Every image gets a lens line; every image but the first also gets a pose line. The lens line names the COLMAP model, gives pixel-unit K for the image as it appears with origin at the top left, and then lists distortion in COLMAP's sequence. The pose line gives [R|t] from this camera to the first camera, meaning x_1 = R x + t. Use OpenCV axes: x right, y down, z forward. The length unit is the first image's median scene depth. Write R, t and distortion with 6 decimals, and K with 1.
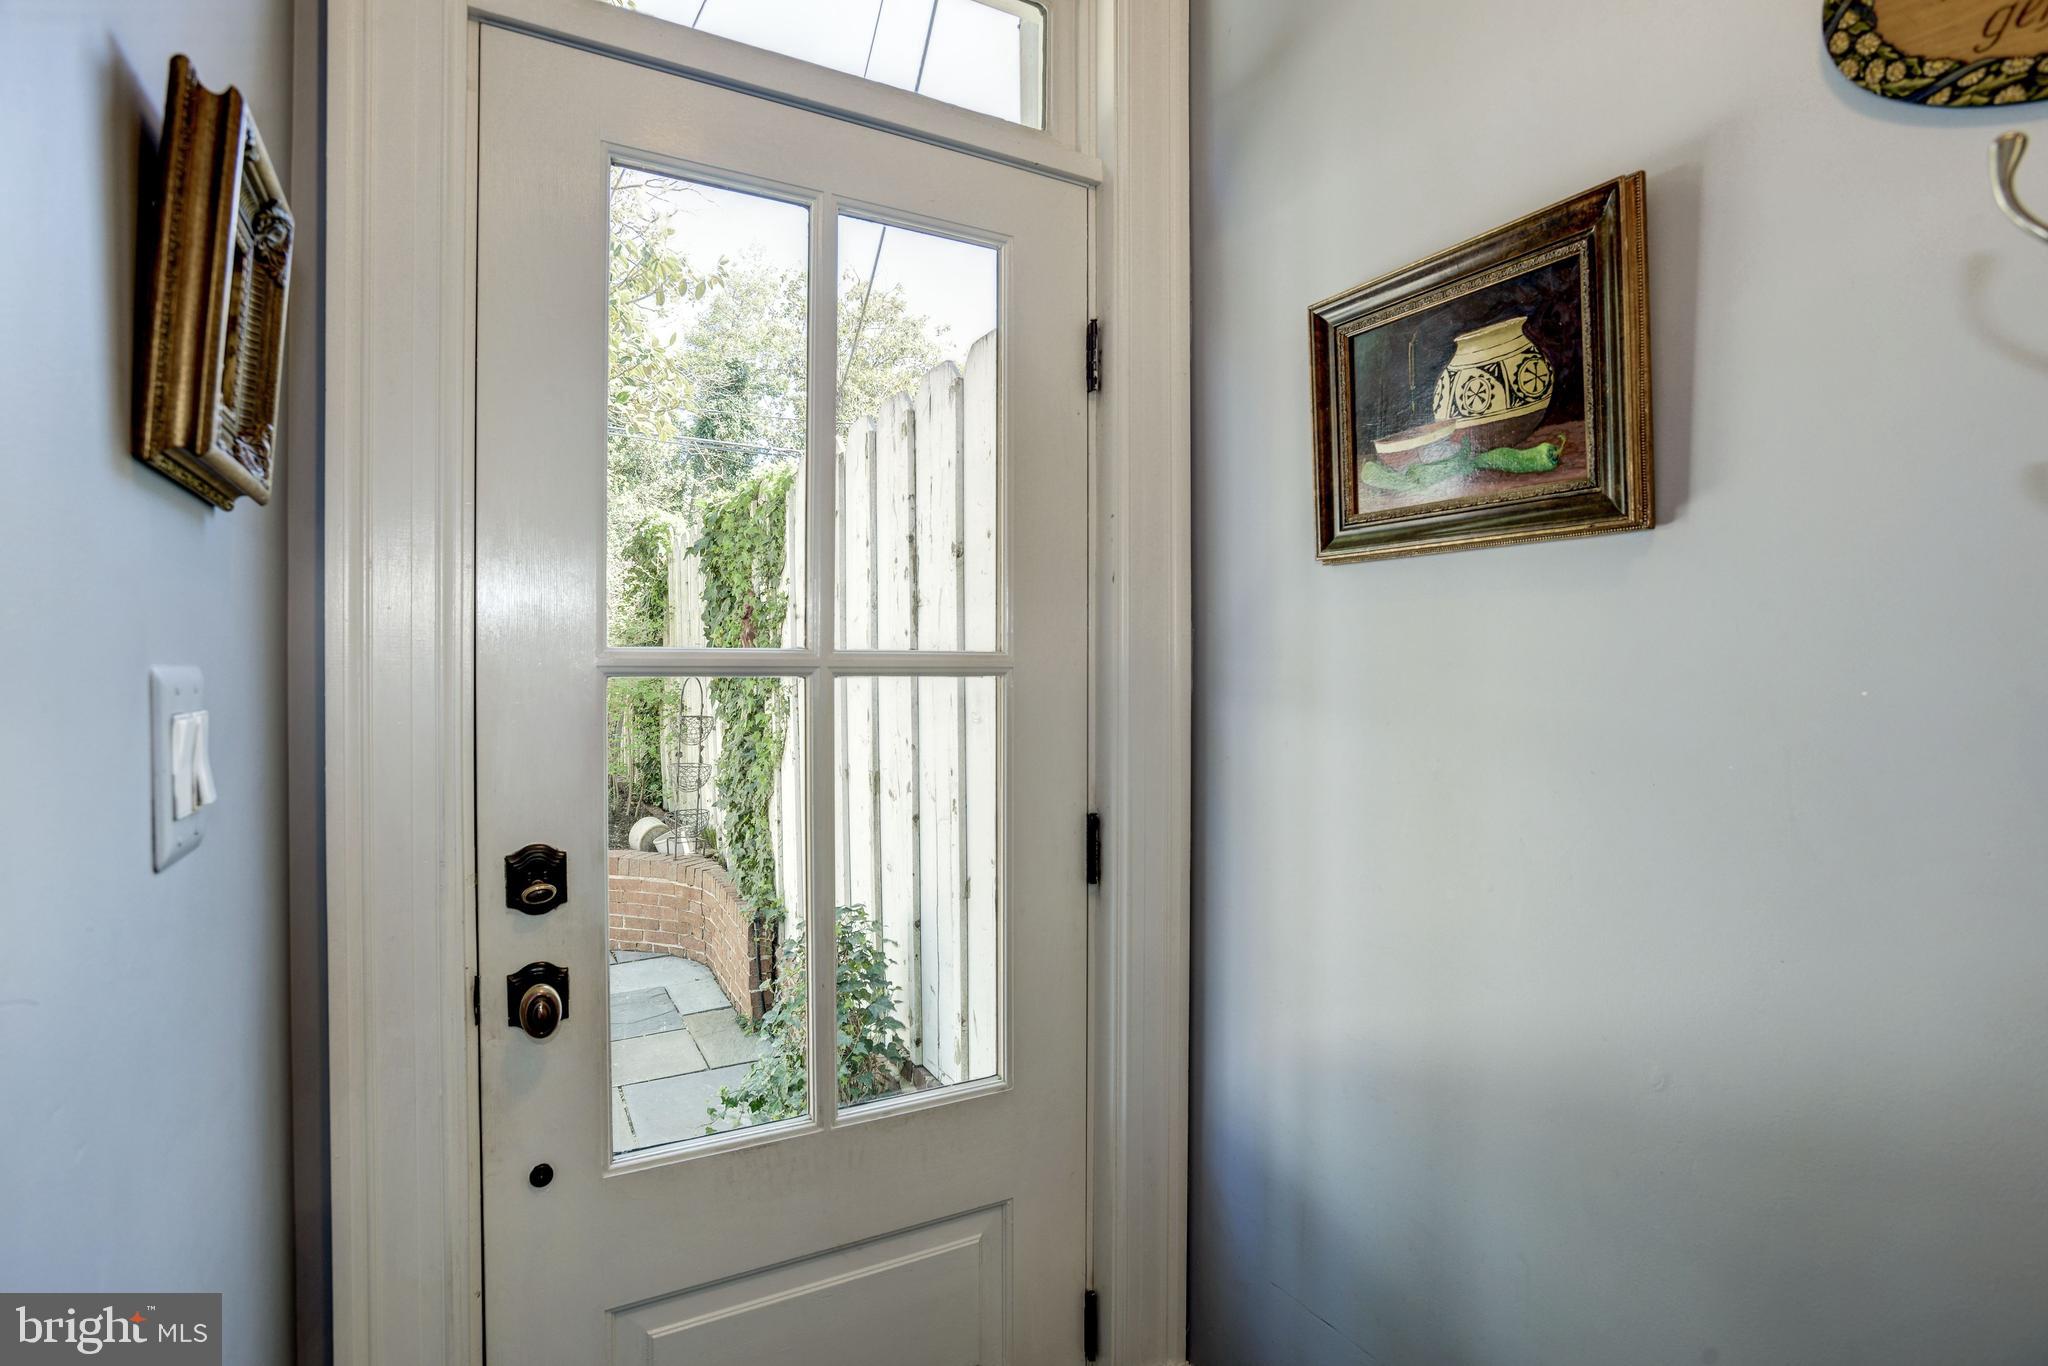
lens RADIAL K [[988.5, 0, 1024.5], [0, 988.5, 678.0], [0, 0, 1]] dist [-0.039177, 0.006898]
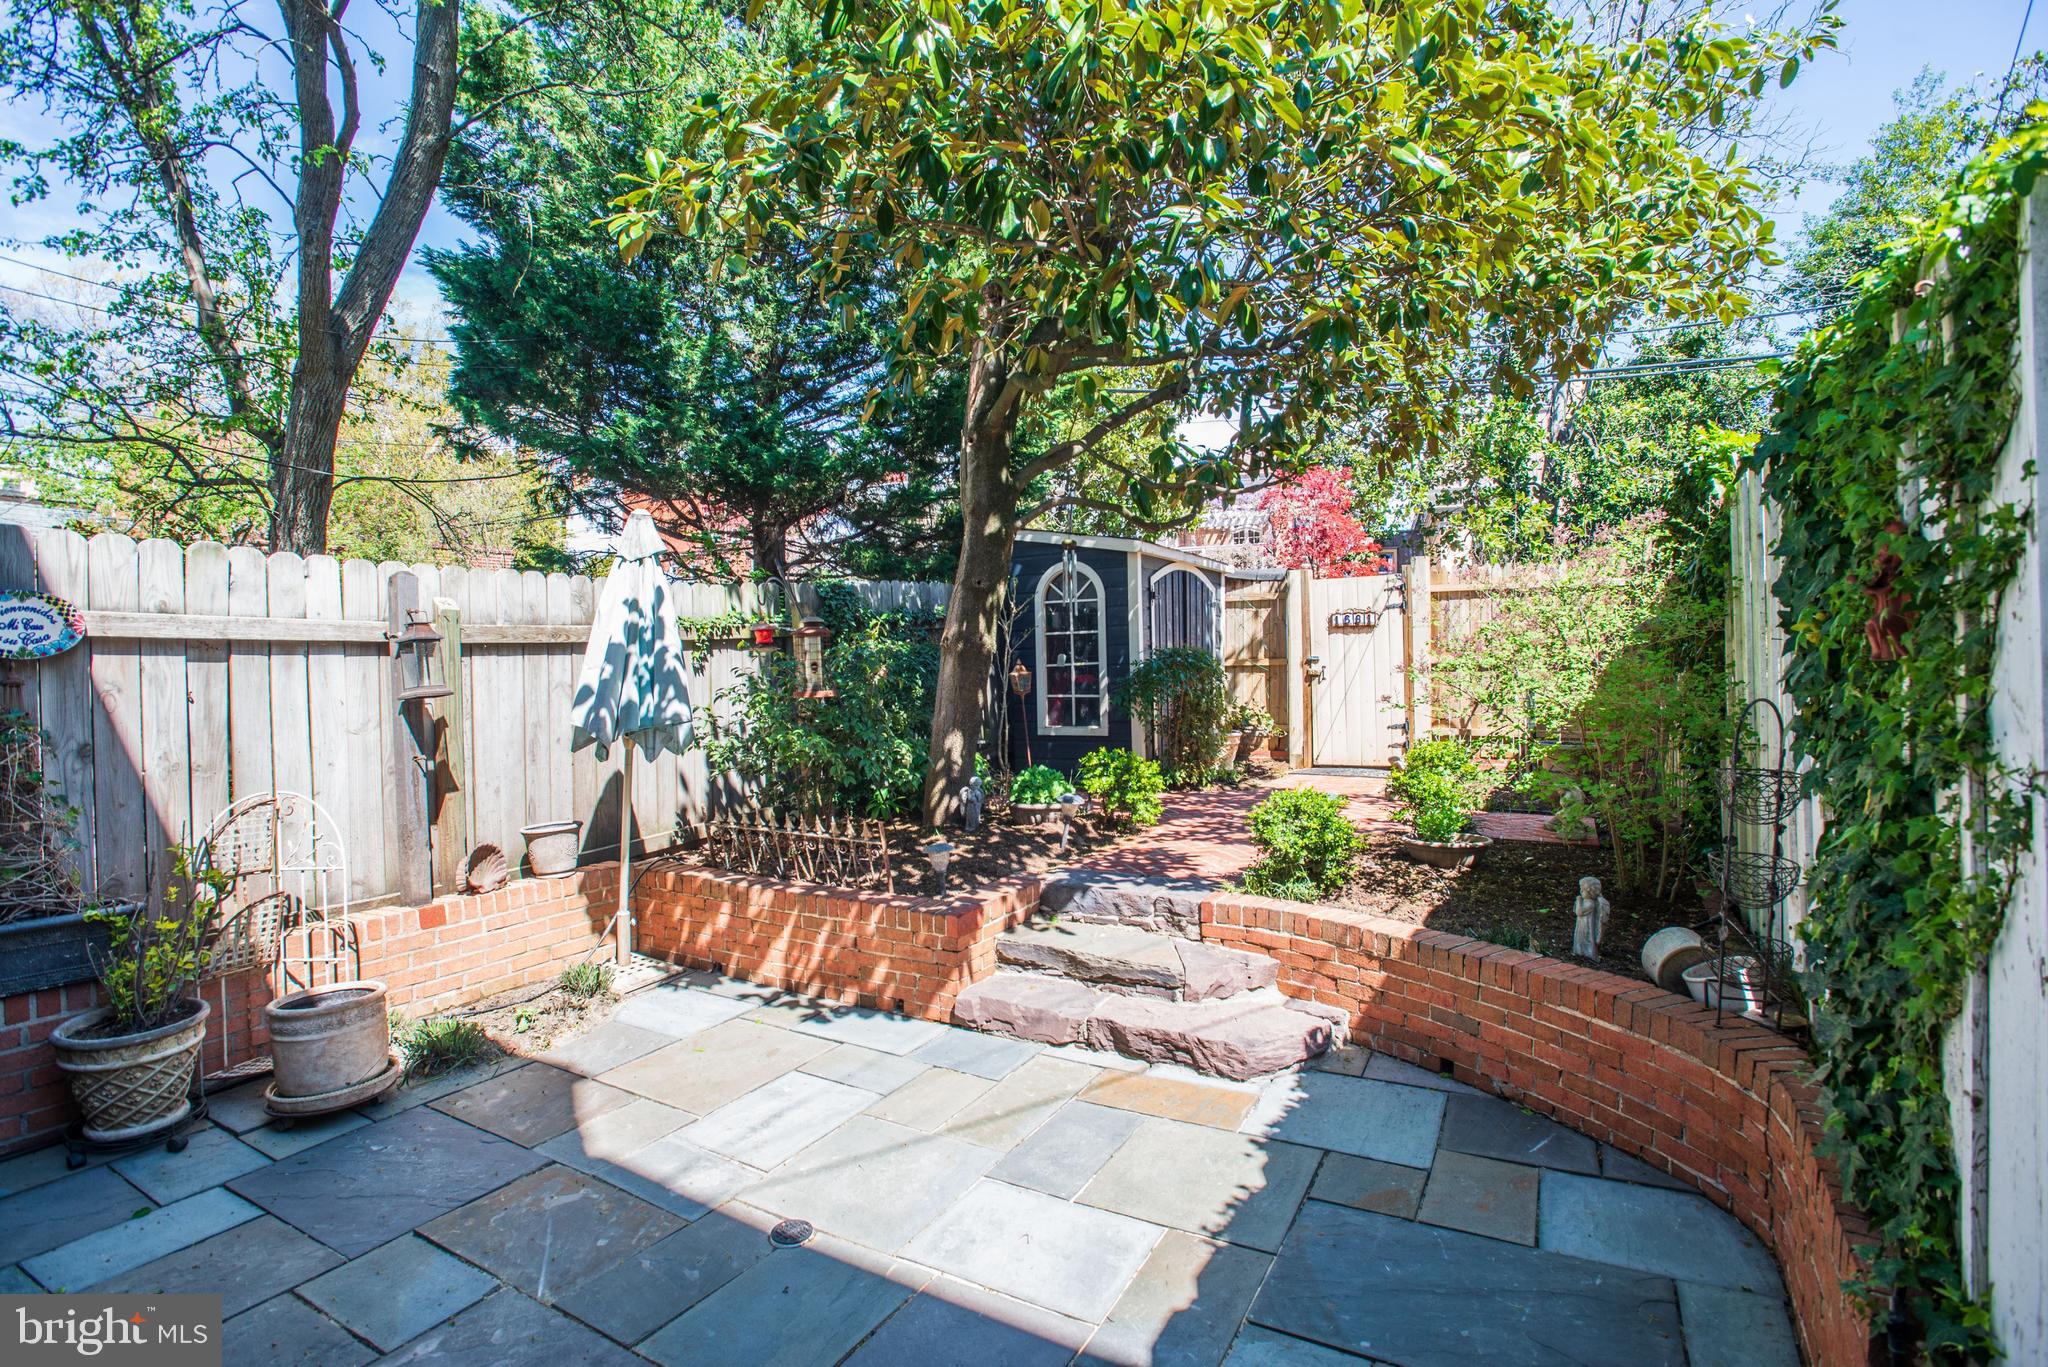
lens RADIAL K [[988.3, 0, 1026.0], [0, 988.3, 681.6], [0, 0, 1]] dist [-0.042700, 0.010055]
pose [[0.535702, 0.009976, -0.844348, -0.117530], [0.002497, 0.999907, 0.013399, -0.023226], [0.844404, -0.009286, 0.535627, 0.422764]]
